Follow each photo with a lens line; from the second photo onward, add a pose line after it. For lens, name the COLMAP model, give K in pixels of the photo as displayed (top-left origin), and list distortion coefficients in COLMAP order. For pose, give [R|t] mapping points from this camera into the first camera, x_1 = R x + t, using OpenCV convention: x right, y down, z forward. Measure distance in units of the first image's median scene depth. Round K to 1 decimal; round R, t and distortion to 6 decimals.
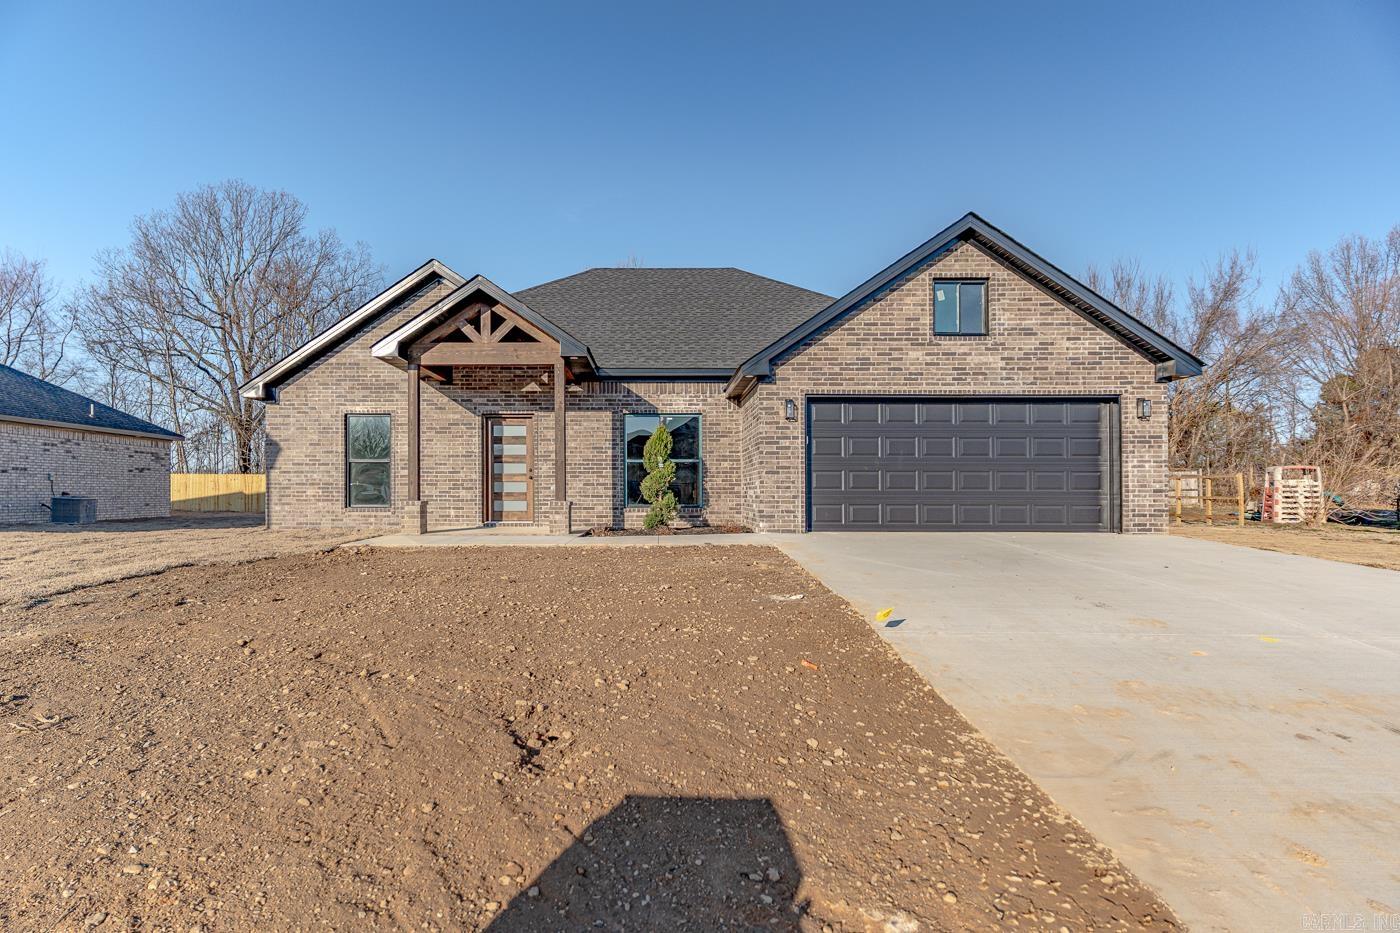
lens RADIAL K [[668.9, 0, 694.7], [0, 668.9, 504.2], [0, 0, 1]] dist [0.000021, 0.000273]
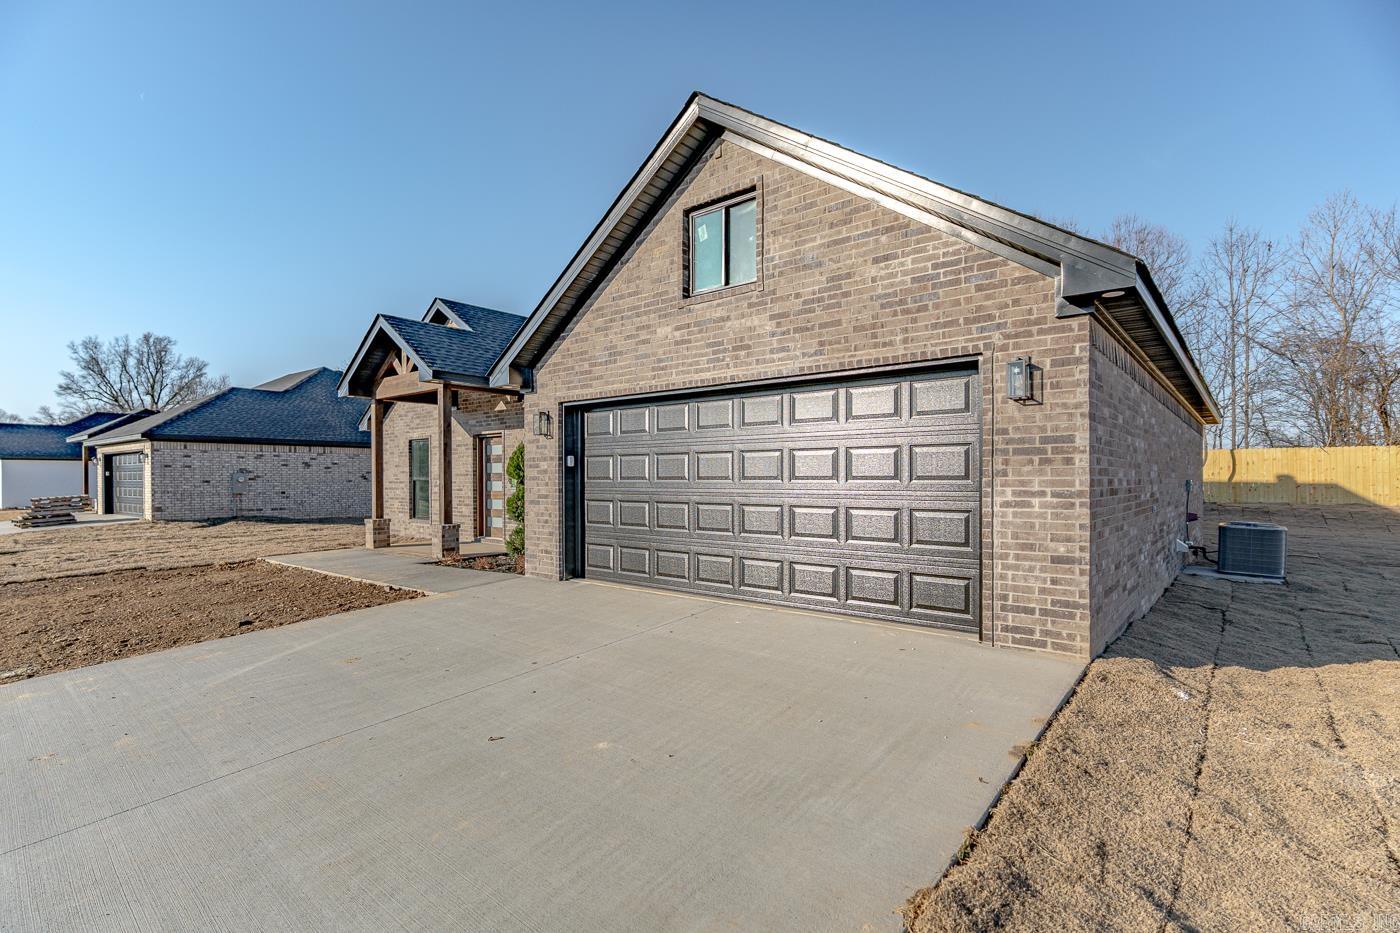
lens RADIAL K [[680.0, 0, 724.2], [0, 680.0, 494.4], [0, 0, 1]] dist [-0.000132, -0.000090]
pose [[0.772446, 0.012207, -0.634963, 0.805743], [-0.005385, 0.999905, 0.012672, -0.068009], [0.635058, -0.006369, 0.772438, 0.505052]]
